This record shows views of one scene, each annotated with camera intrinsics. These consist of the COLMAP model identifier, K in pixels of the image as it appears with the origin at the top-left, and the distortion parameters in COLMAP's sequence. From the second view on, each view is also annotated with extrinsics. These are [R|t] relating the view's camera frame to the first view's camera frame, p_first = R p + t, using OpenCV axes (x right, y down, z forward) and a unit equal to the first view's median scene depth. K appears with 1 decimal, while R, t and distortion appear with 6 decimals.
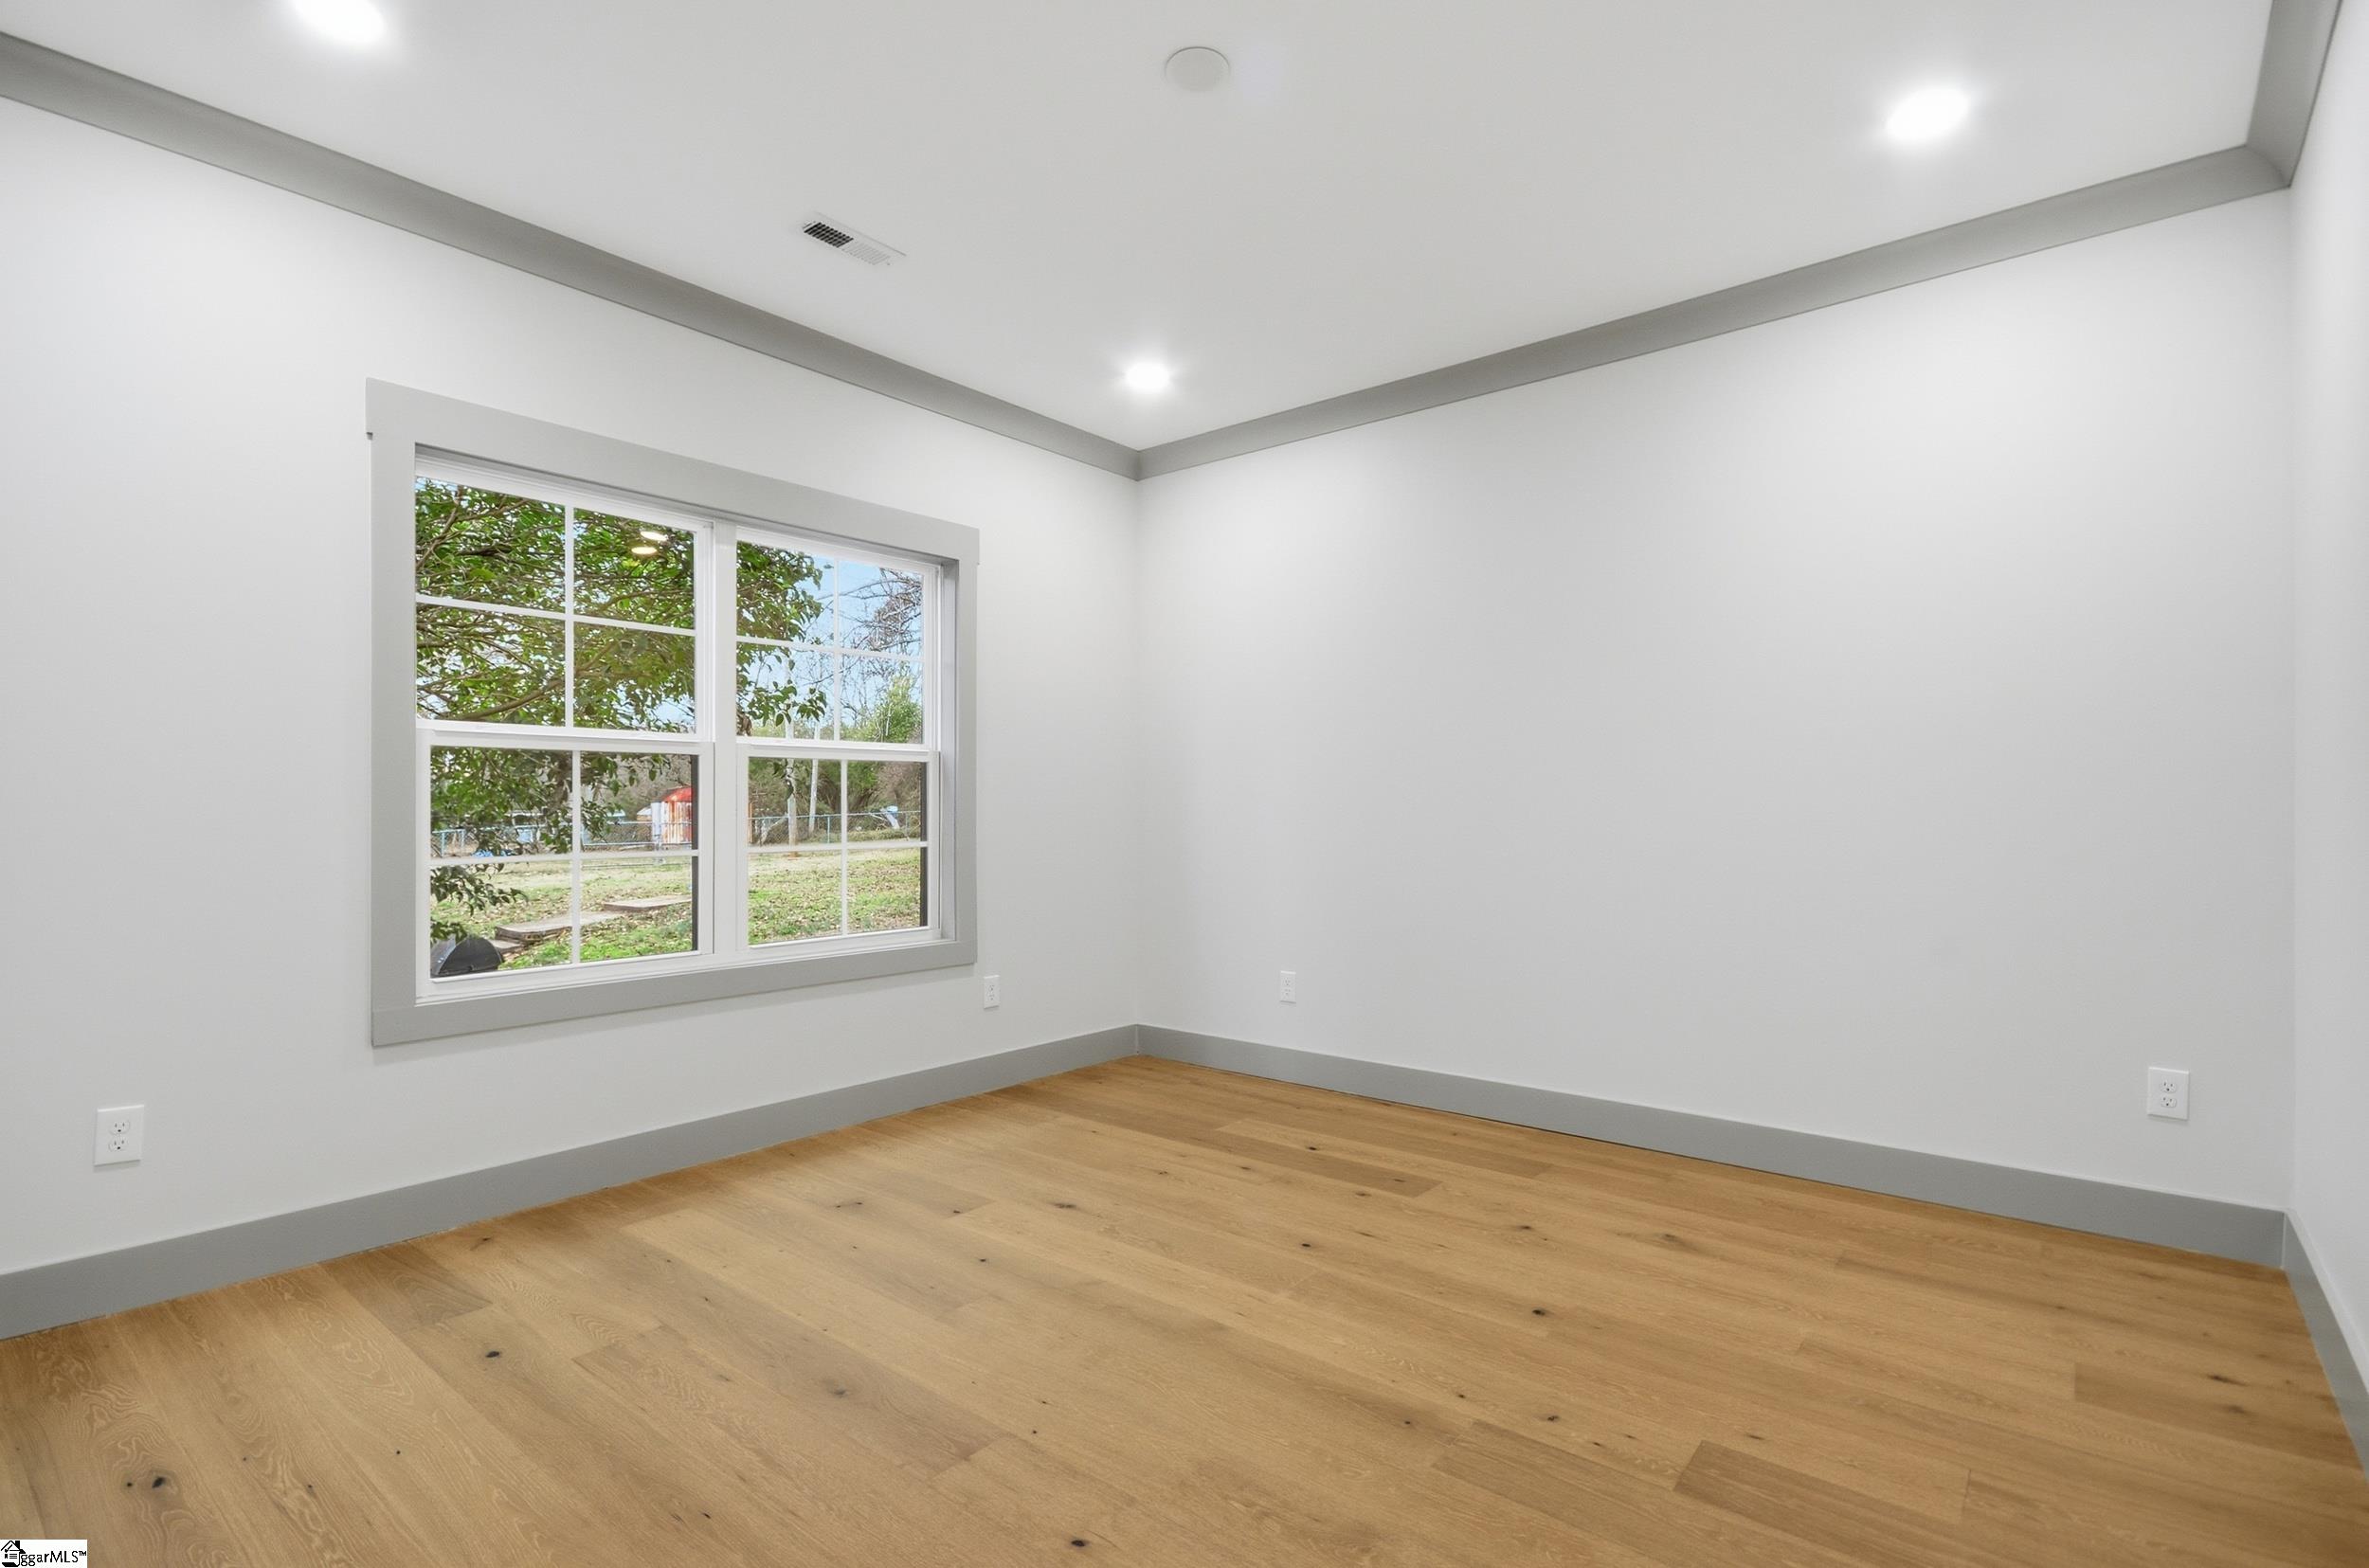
lens RADIAL K [[1106.9, 0, 1189.4], [0, 1106.9, 796.1], [0, 0, 1]] dist [0.000252, 0.000009]
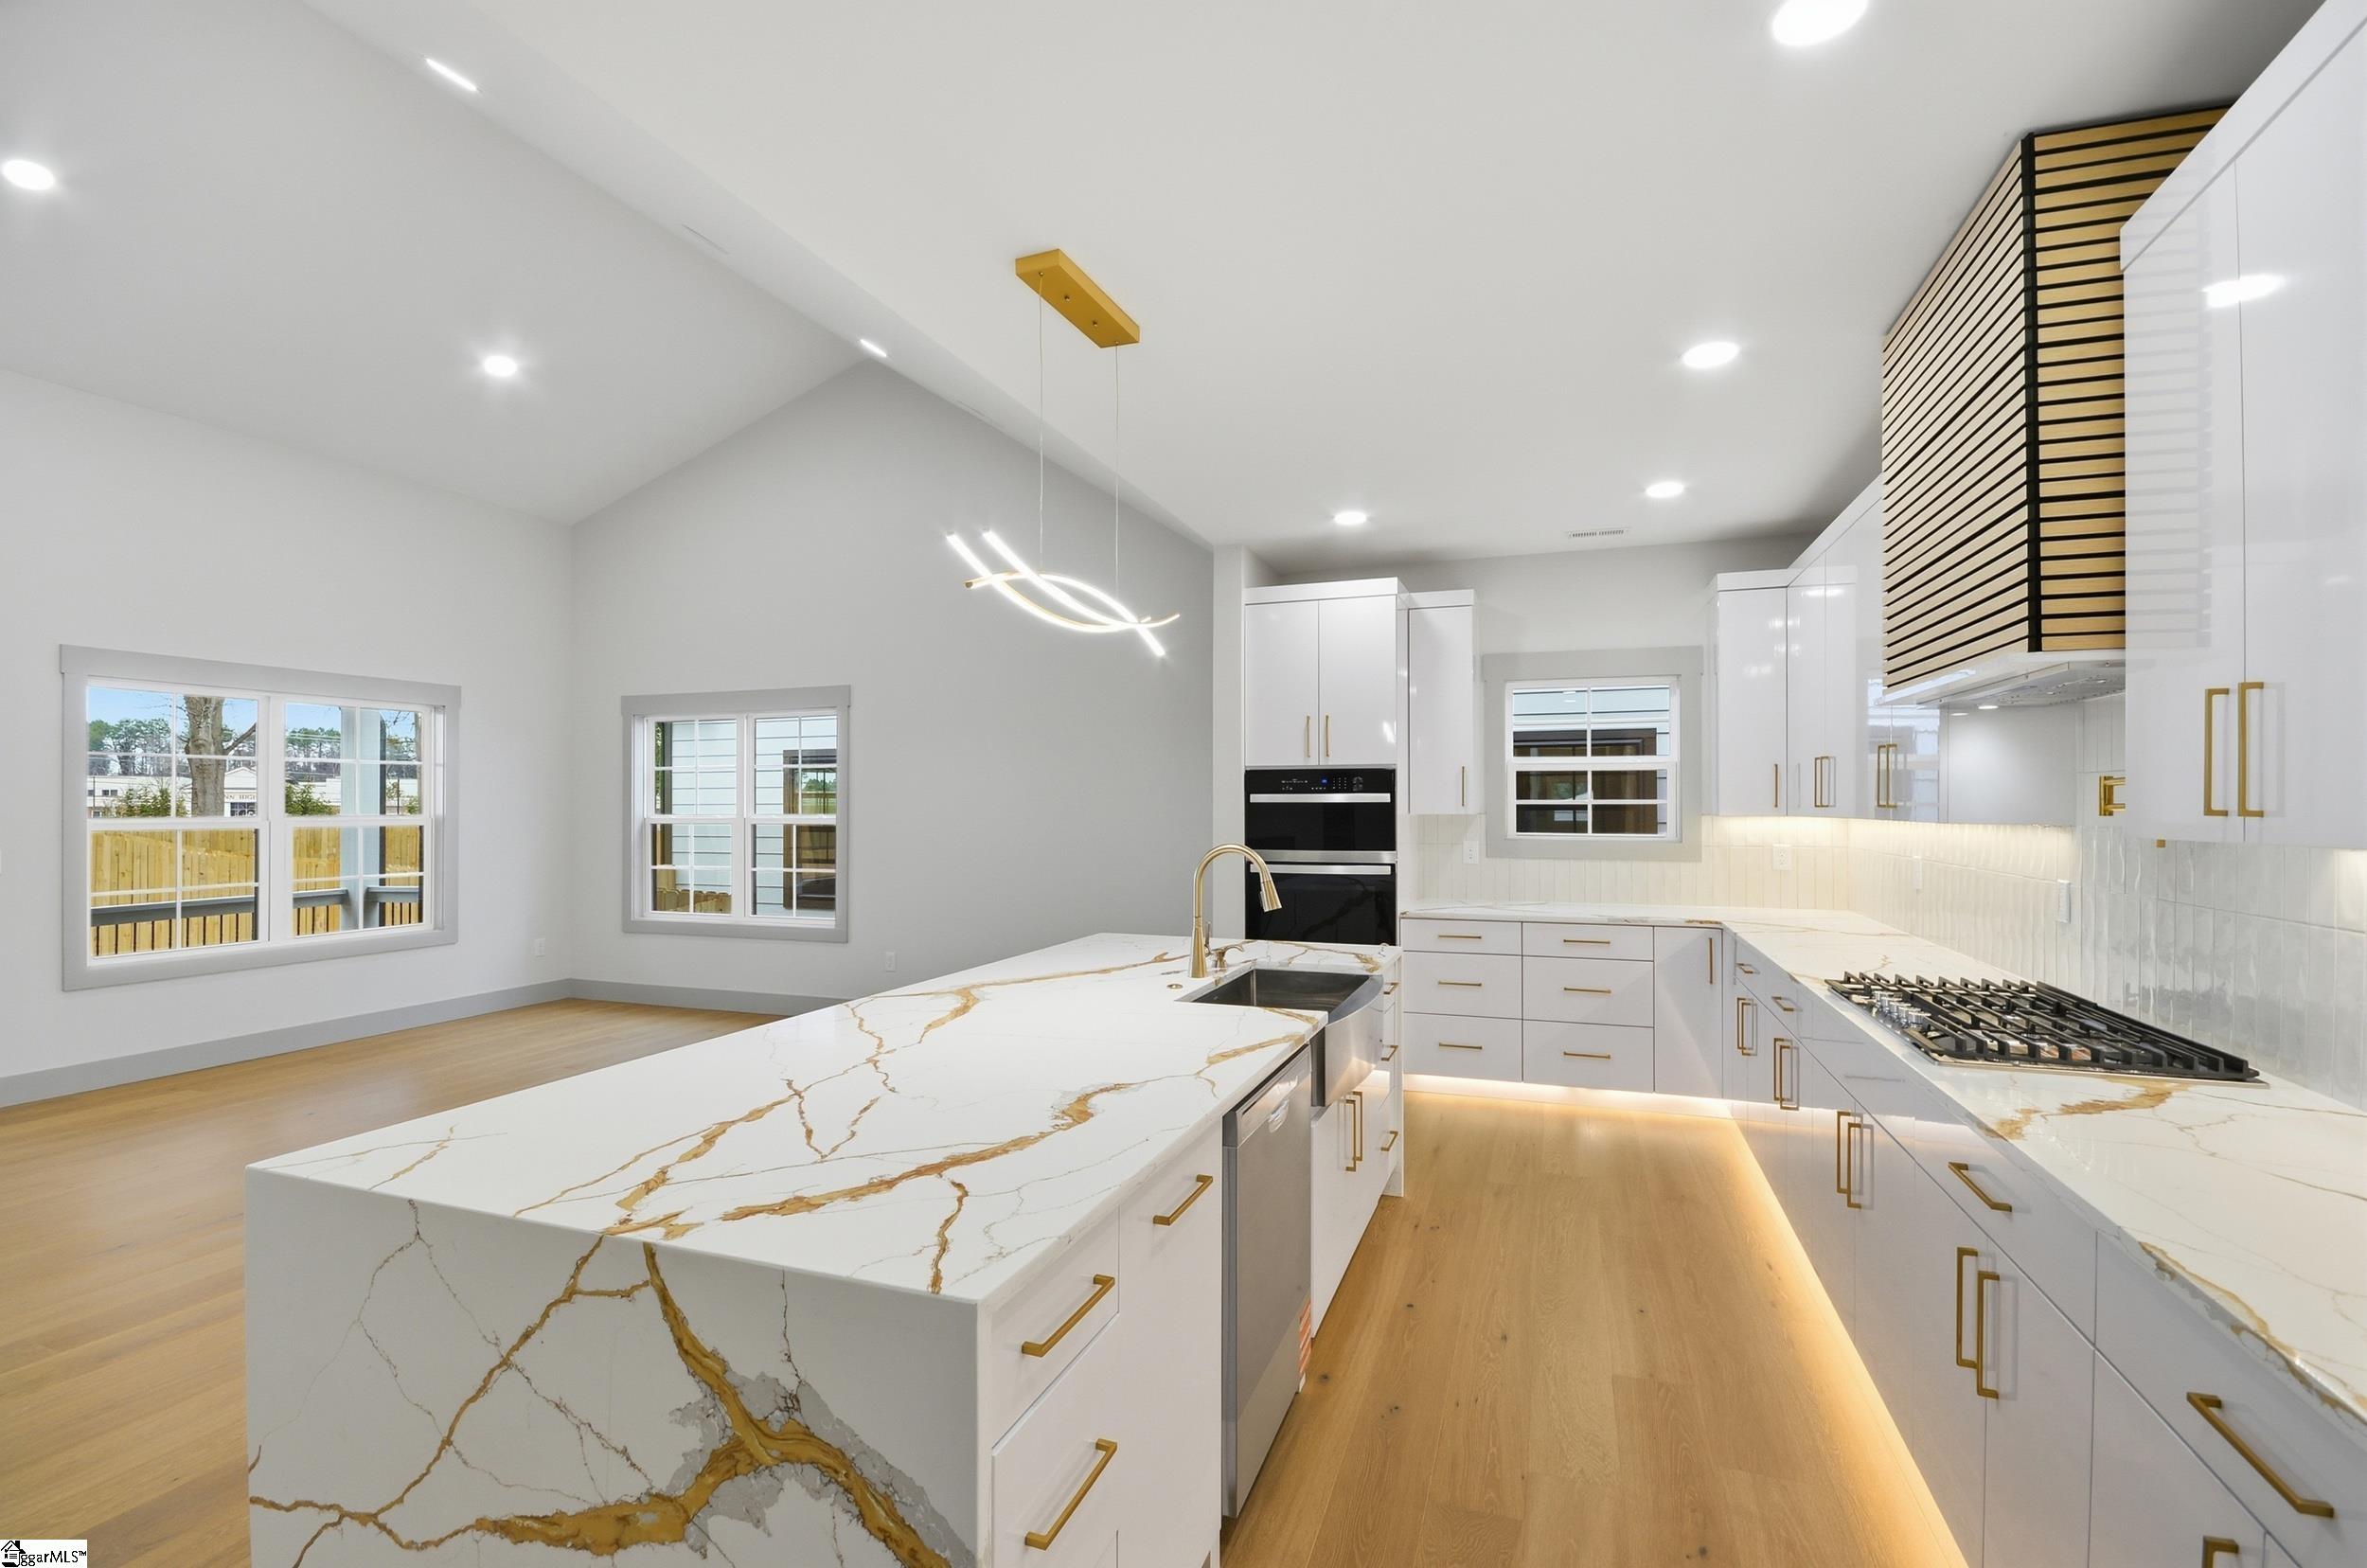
lens RADIAL K [[1036.5, 0, 1182.3], [0, 1036.5, 778.1], [0, 0, 1]] dist [-0.001920, -0.001862]
pose [[0.942166, 0.012972, 0.334896, 0.408209], [-0.006150, 0.999752, -0.021422, -0.097885], [-0.335090, 0.018123, 0.942012, -1.099619]]
